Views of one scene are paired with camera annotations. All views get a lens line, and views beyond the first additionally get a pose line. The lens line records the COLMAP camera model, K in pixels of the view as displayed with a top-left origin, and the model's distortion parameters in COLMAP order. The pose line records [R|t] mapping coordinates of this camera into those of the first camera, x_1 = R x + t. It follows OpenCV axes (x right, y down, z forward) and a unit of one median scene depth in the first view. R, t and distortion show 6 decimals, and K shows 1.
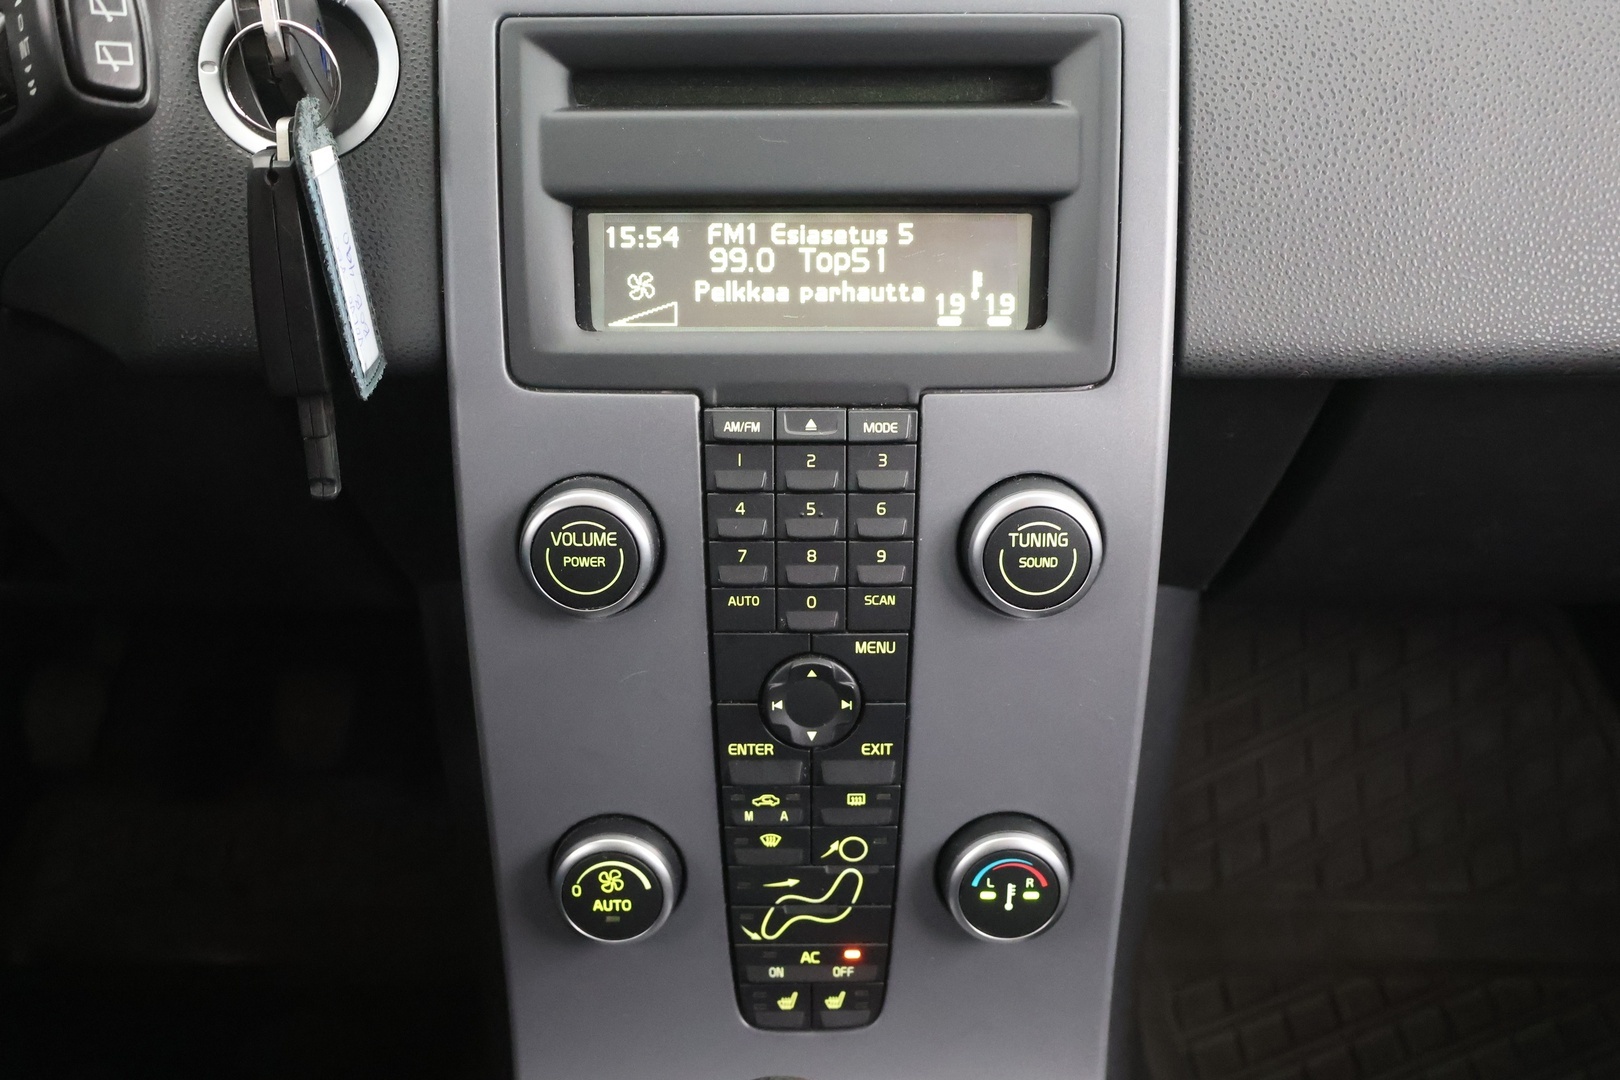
lens RADIAL K [[1605.0, 0, 804.1], [0, 1605.0, 555.4], [0, 0, 1]] dist [-0.011805, 0.000000]
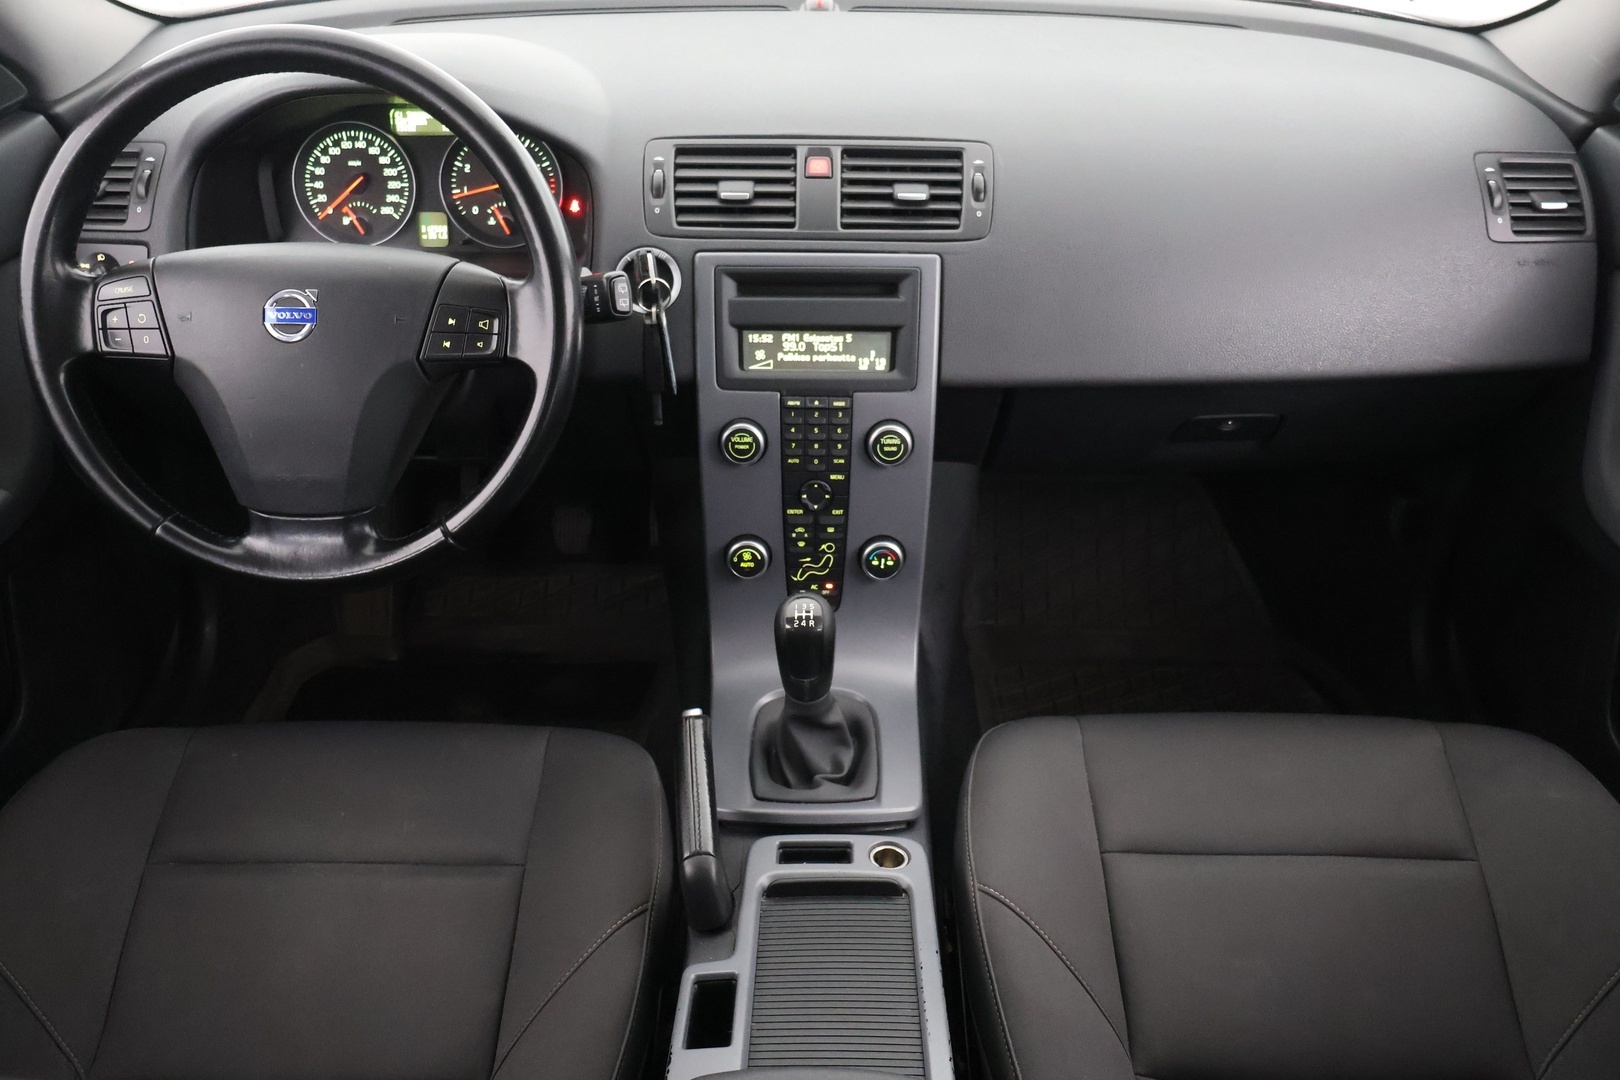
lens RADIAL K [[1343.9, 0, 795.4], [0, 1343.9, 527.3], [0, 0, 1]] dist [0.004687, -0.010333]
pose [[0.999828, 0.010889, -0.014997, 0.004998], [-0.010188, 0.998889, 0.046020, 0.037218], [0.015482, -0.045860, 0.998828, -1.516842]]
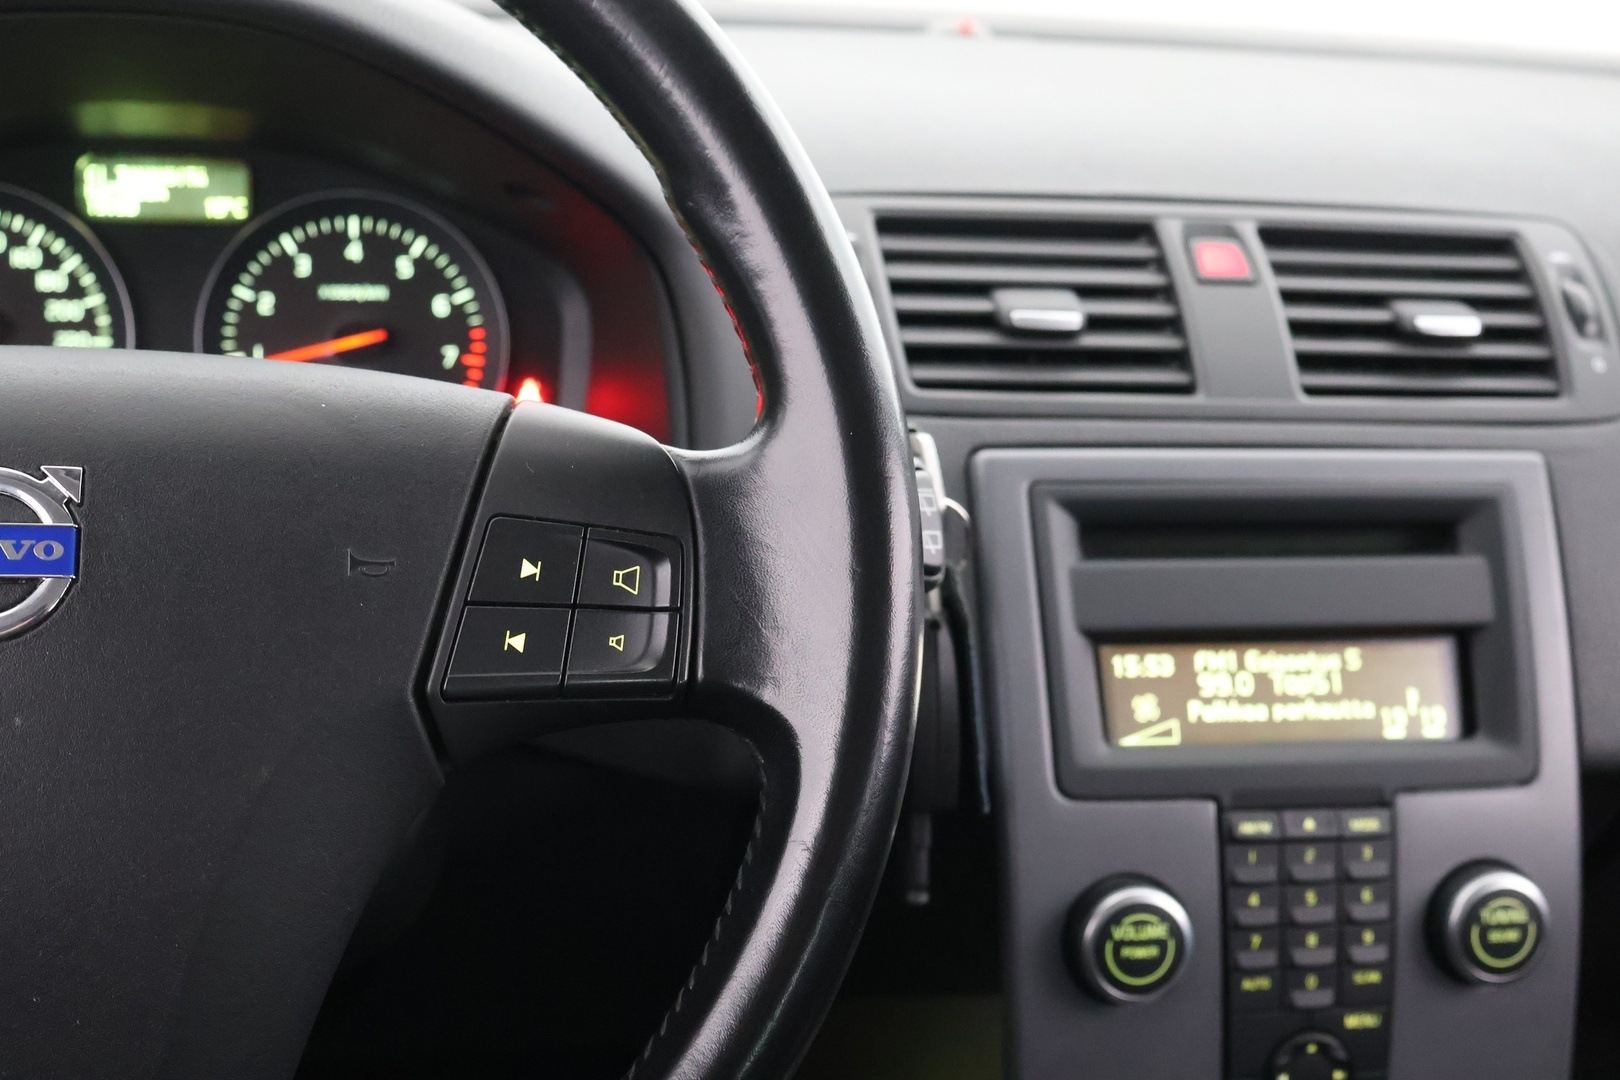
lens RADIAL K [[2054.9, 0, 824.6], [0, 2054.9, 532.1], [0, 0, 1]] dist [-0.008518, 0.000000]
pose [[0.979288, -0.002802, 0.202452, -0.625406], [0.049244, 0.973176, -0.224730, 0.029018], [-0.196392, 0.230045, 0.953158, -0.388527]]
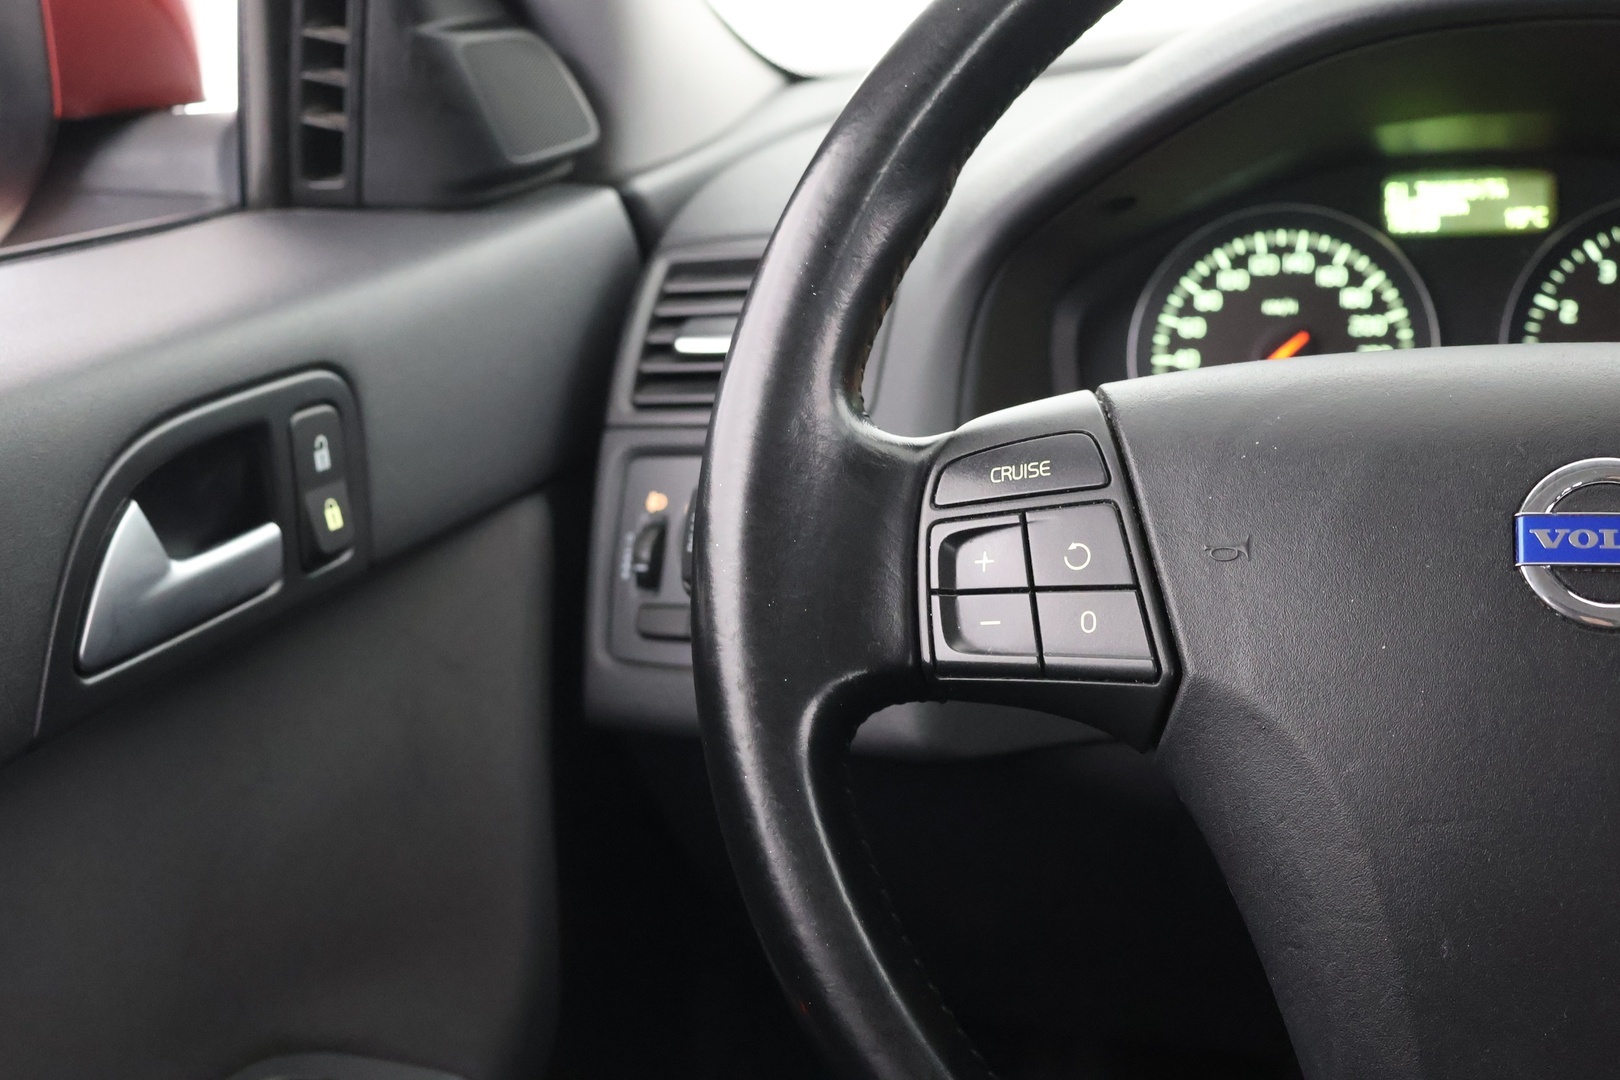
lens RADIAL K [[2054.9, 0, 816.5], [0, 2054.9, 538.3], [0, 0, 1]] dist [-0.008518, 0.000000]
pose [[0.973422, 0.005163, -0.228959, -0.958853], [-0.061848, 0.968526, -0.241107, 0.063163], [0.220508, 0.248860, 0.943104, -0.392627]]
